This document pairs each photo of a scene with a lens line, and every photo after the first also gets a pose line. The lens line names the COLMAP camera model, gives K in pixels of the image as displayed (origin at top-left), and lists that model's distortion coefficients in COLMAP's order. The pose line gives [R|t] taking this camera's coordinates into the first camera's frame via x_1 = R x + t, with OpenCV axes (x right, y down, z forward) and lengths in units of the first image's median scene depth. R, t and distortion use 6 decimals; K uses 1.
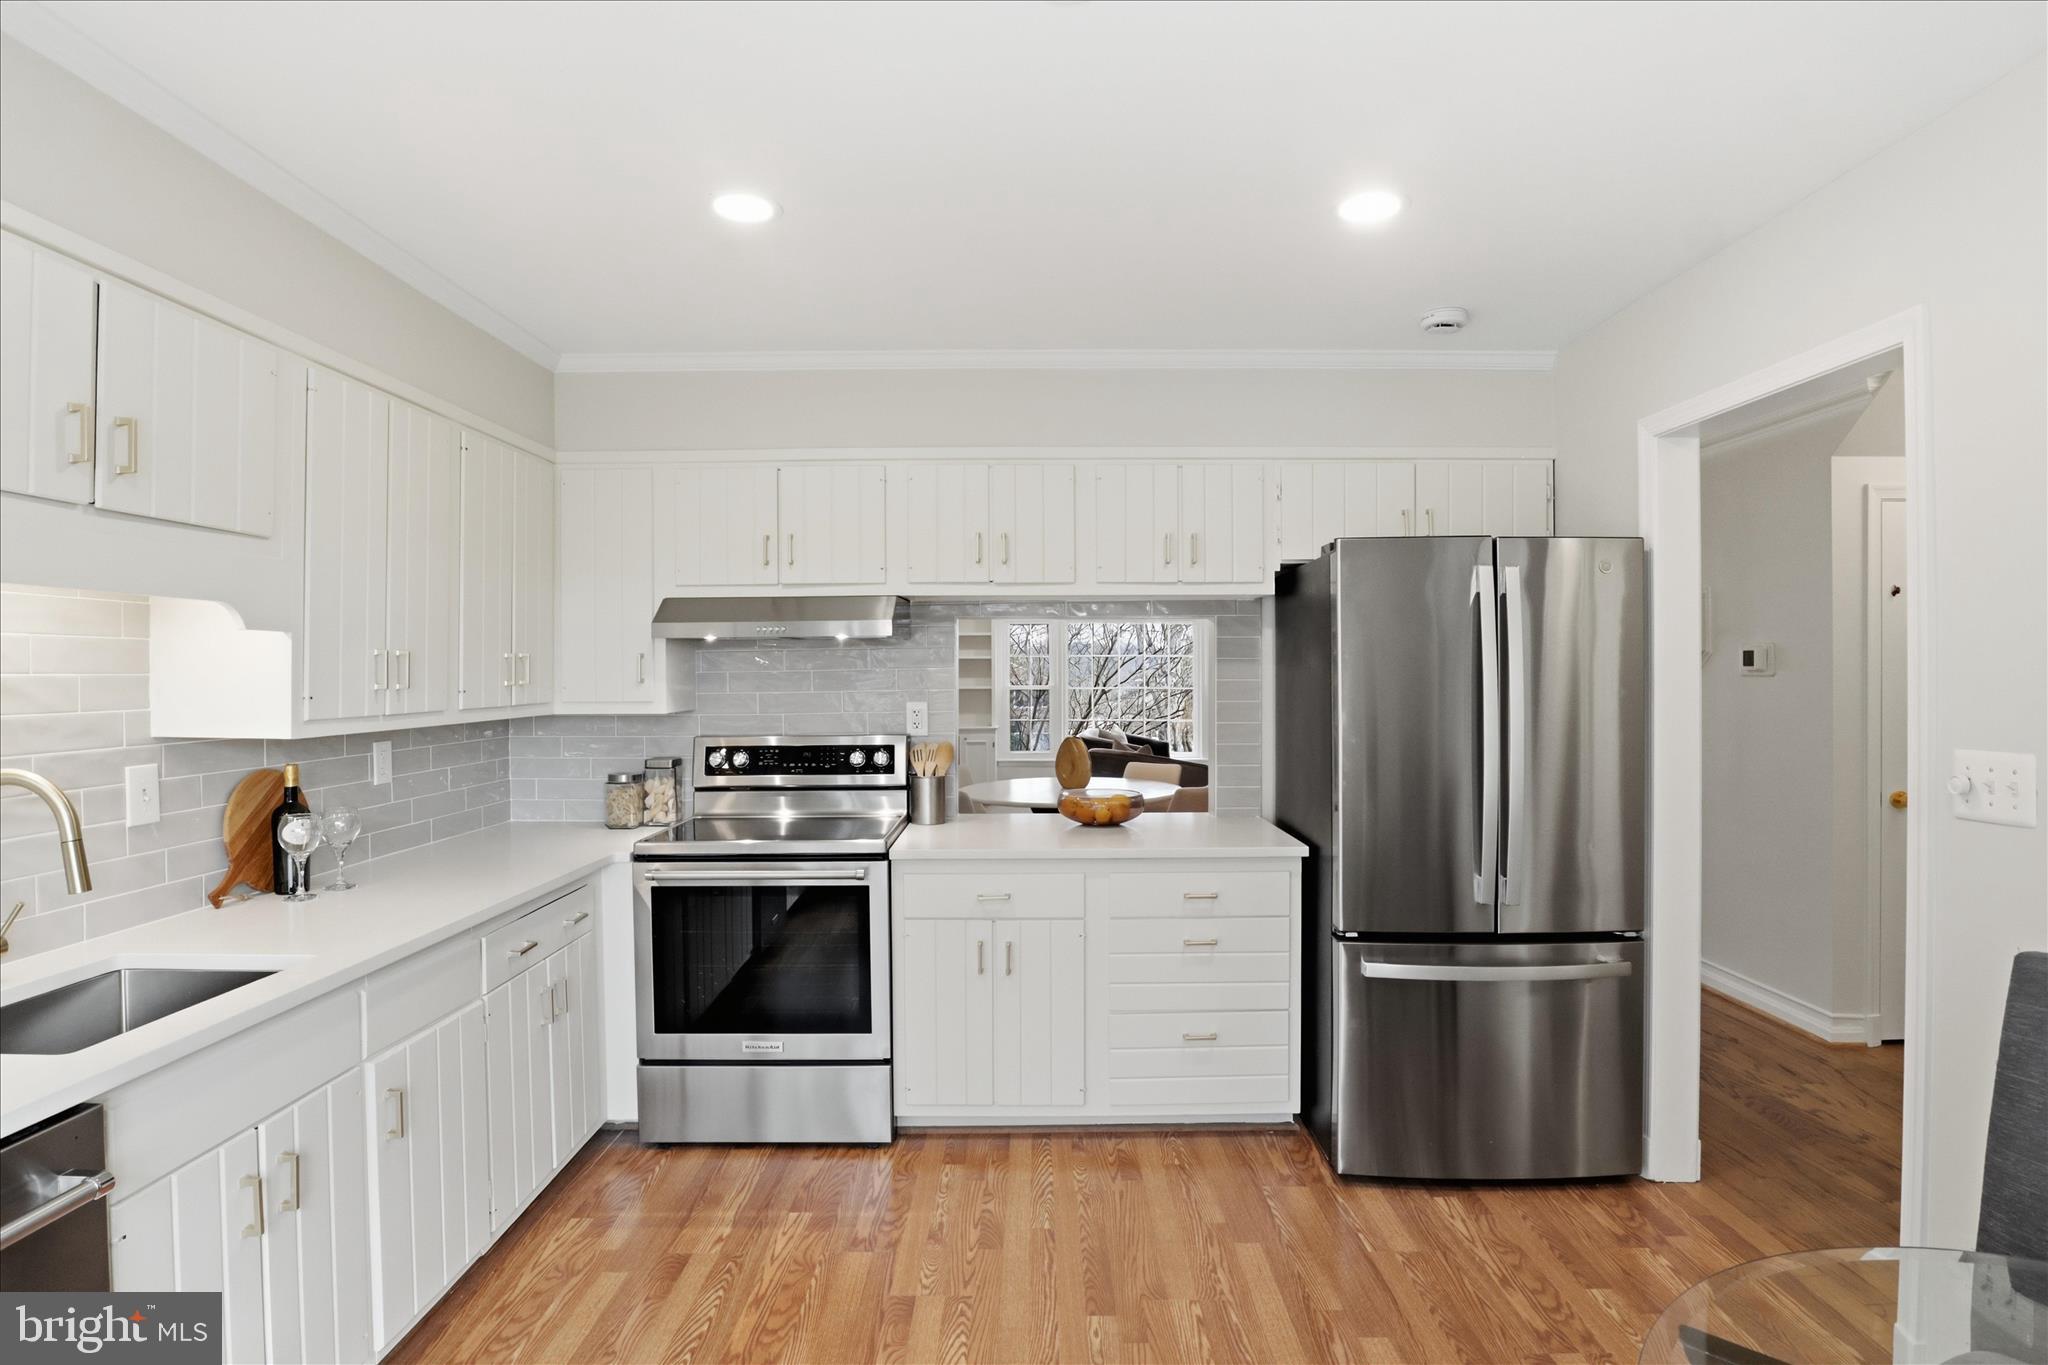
lens RADIAL K [[1058.5, 0, 1024.9], [0, 1058.5, 683.7], [0, 0, 1]] dist [-0.036456, 0.012617]
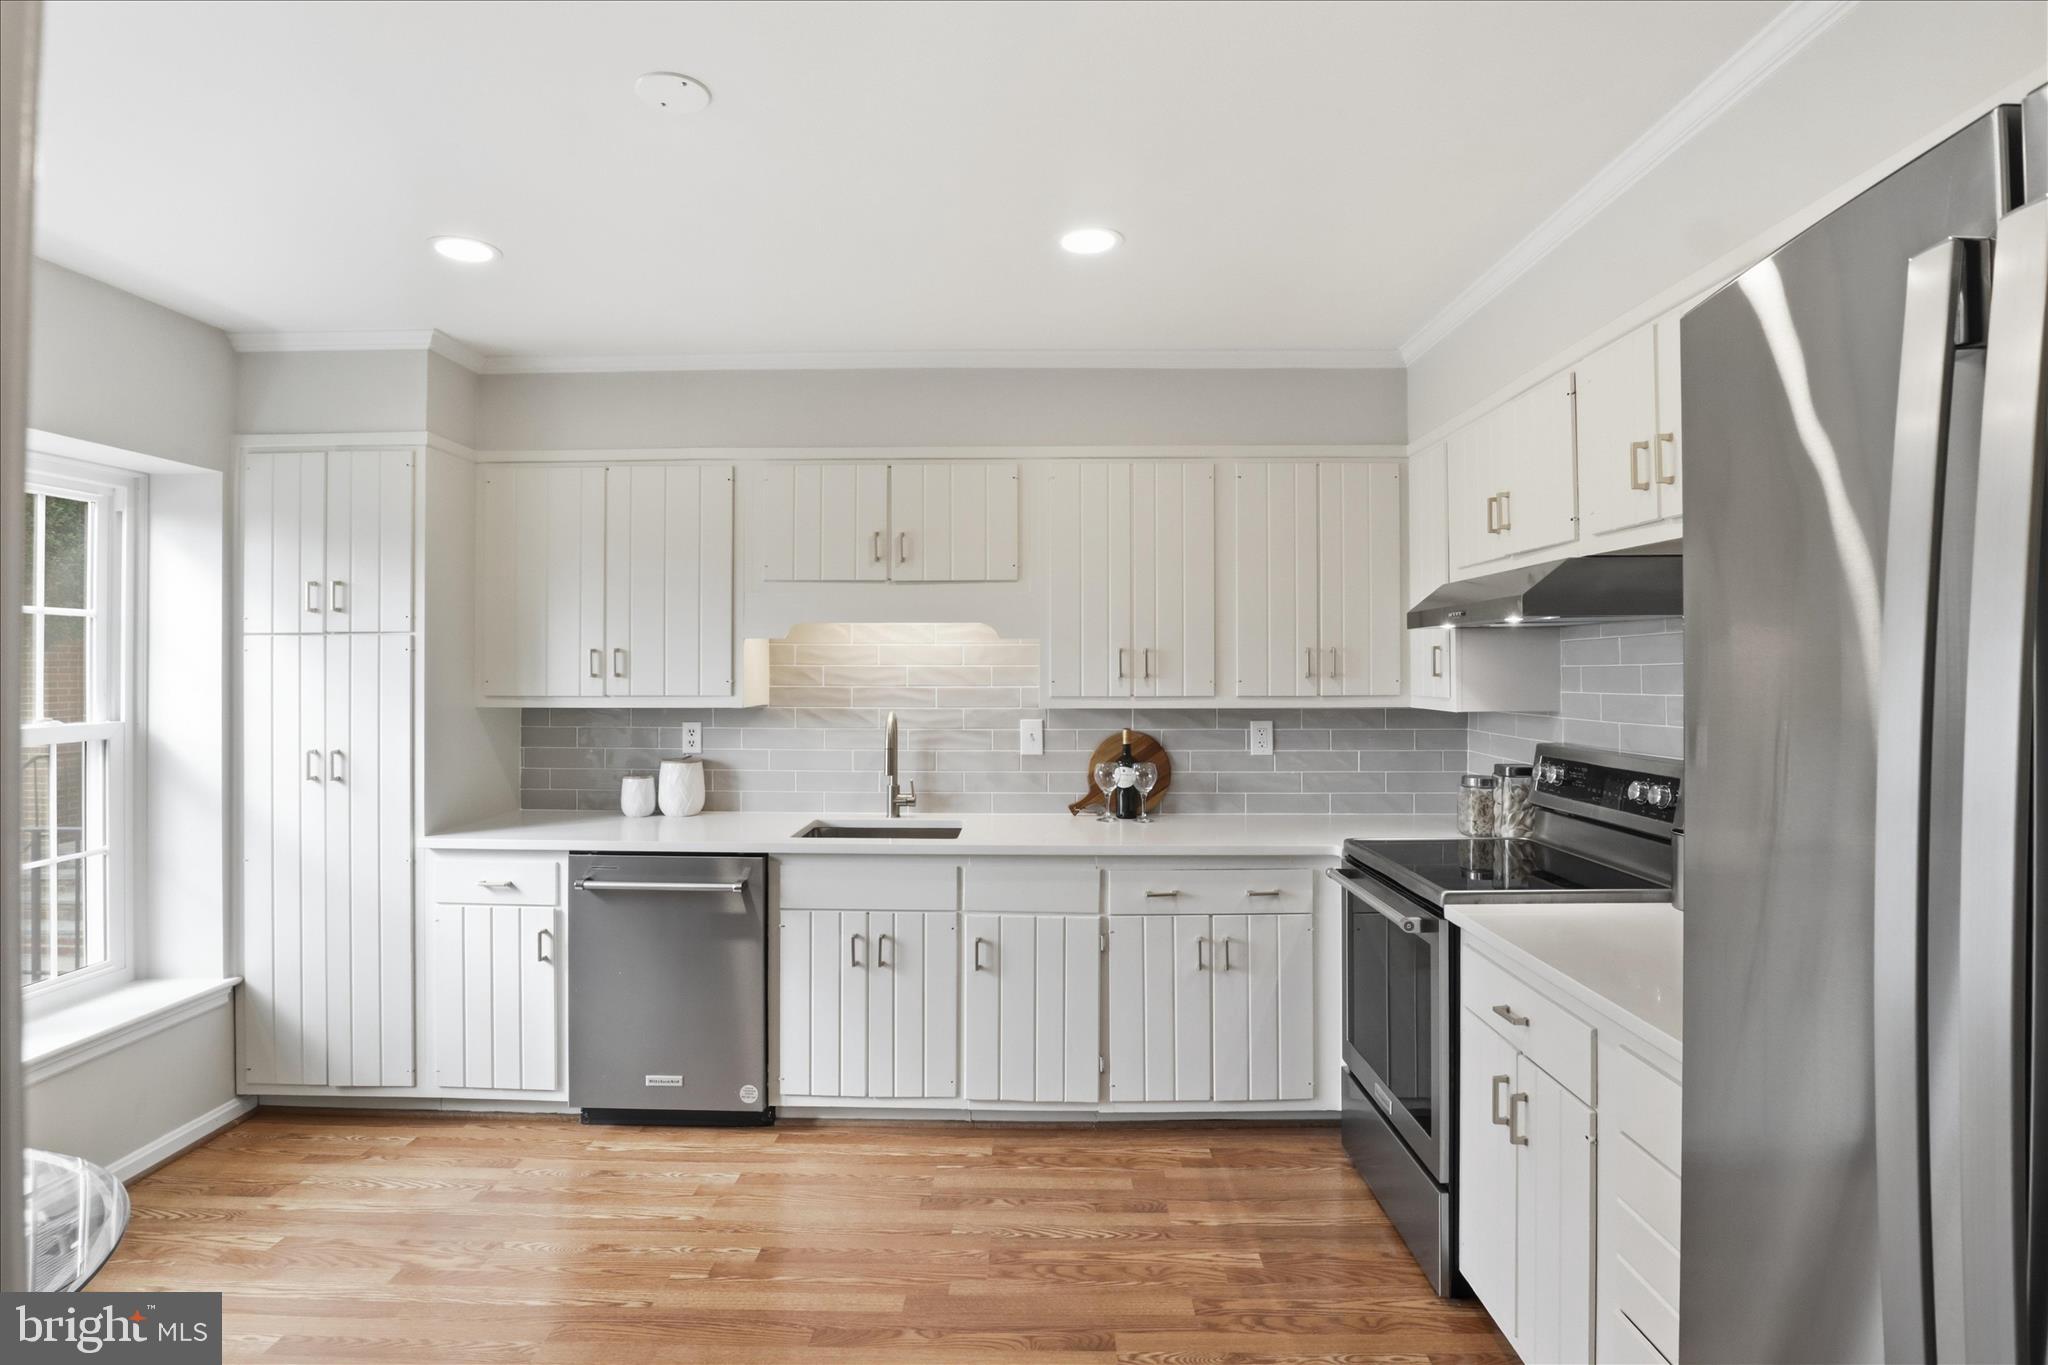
lens RADIAL K [[1058.5, 0, 1021.3], [0, 1058.5, 664.1], [0, 0, 1]] dist [-0.036456, 0.012617]
pose [[-0.016566, 0.000891, -0.999862, 0.638715], [-0.012196, 0.999925, 0.001093, -0.009921], [0.999788, 0.012213, -0.016554, 0.734606]]
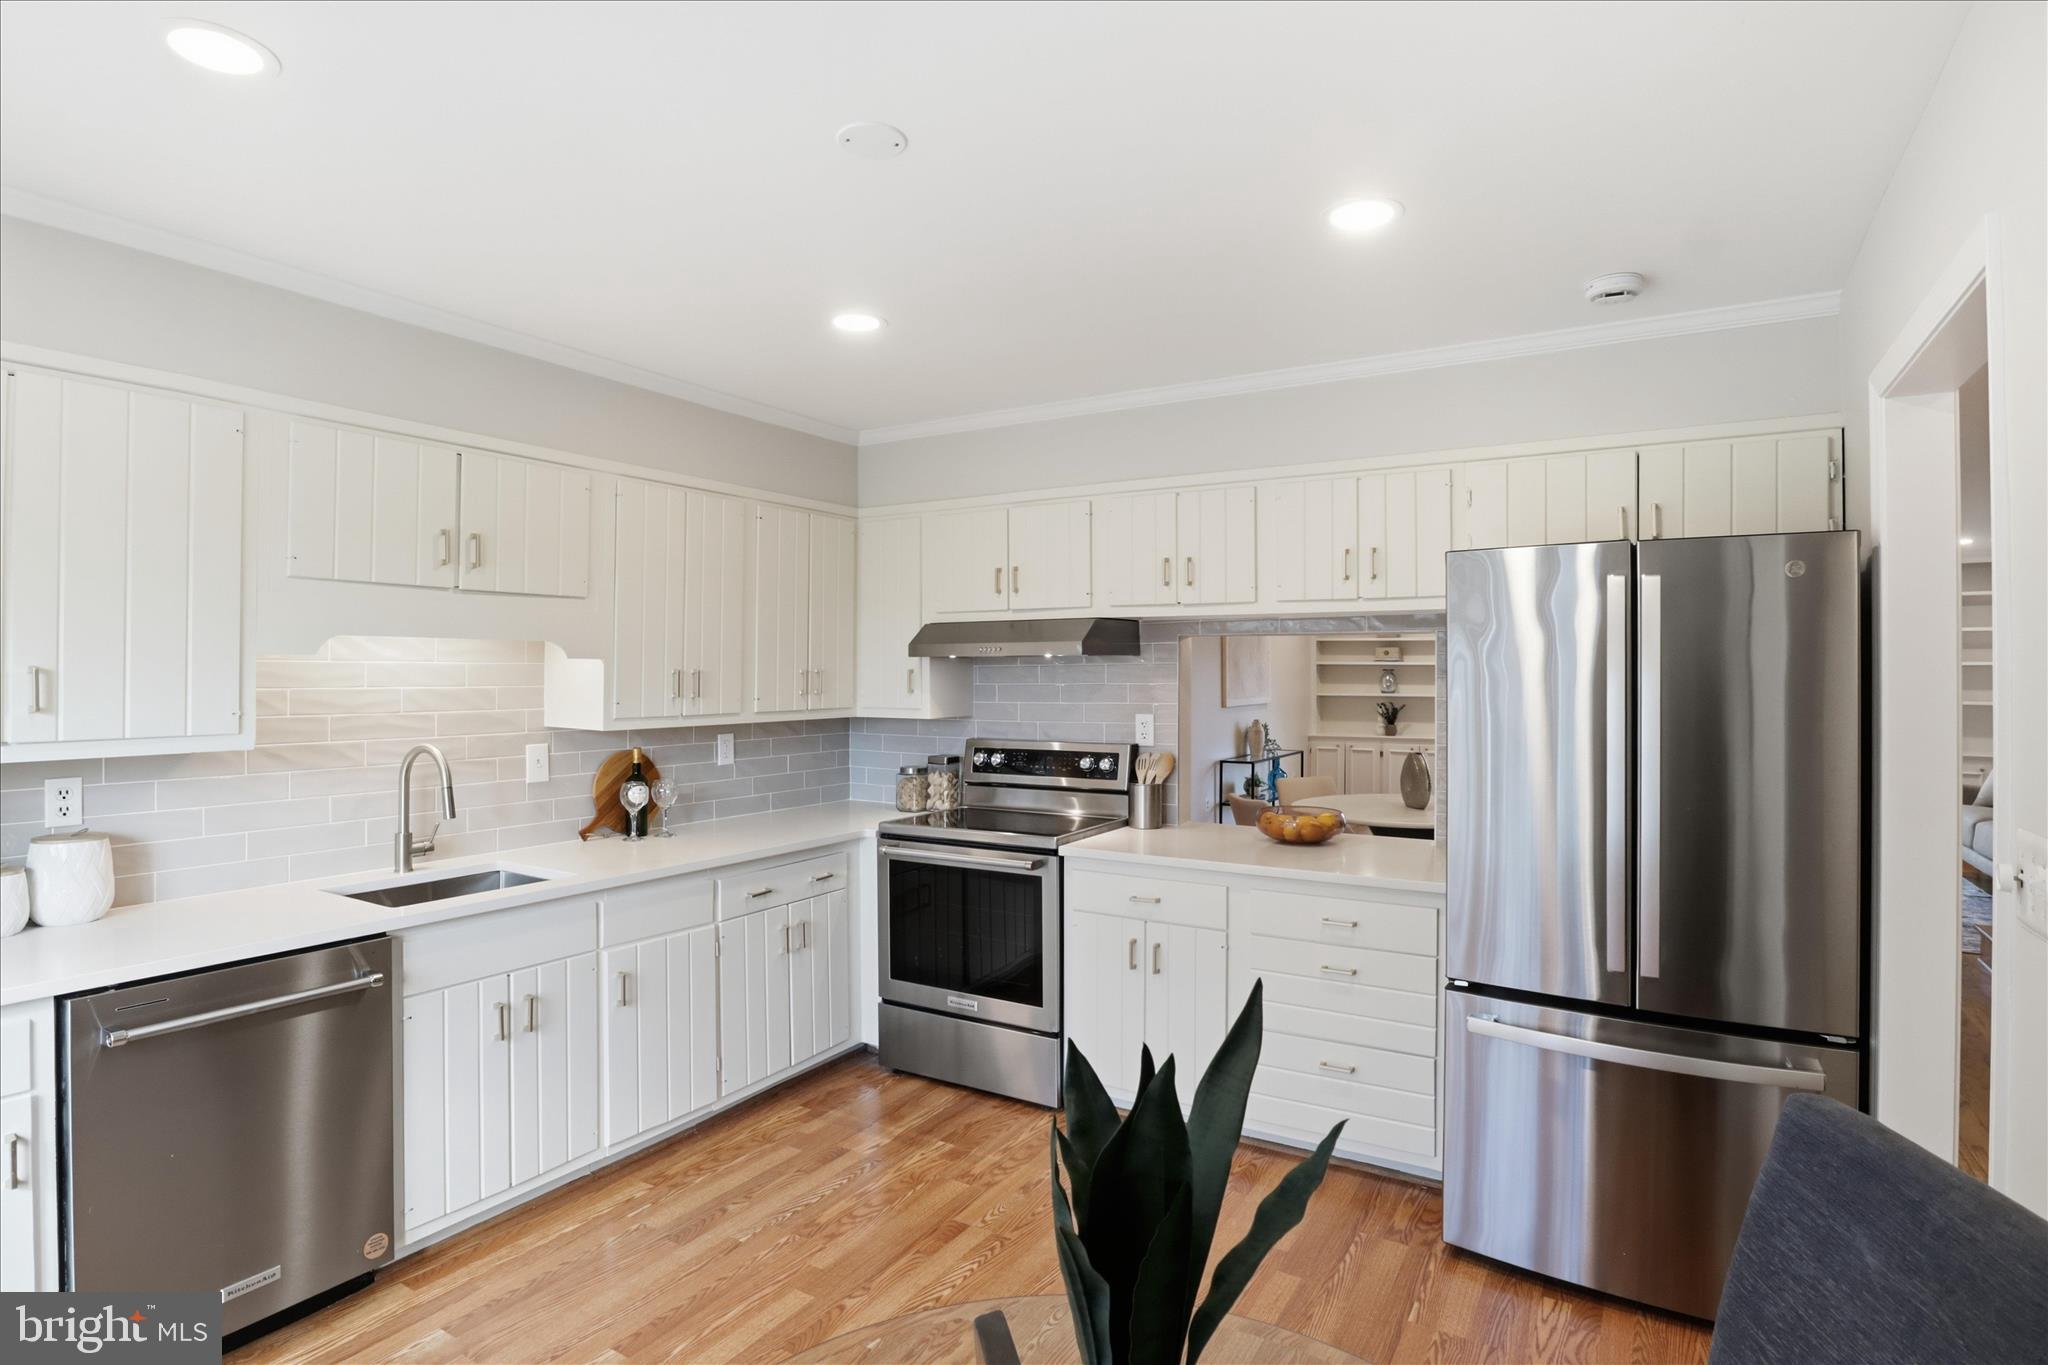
lens RADIAL K [[1058.5, 0, 1017.1], [0, 1058.5, 676.6], [0, 0, 1]] dist [-0.036456, 0.012617]
pose [[0.852408, 0.007634, -0.522821, 0.433547], [-0.011737, 0.999921, -0.004535, -0.018180], [0.522745, 0.010002, 0.852430, 0.017796]]
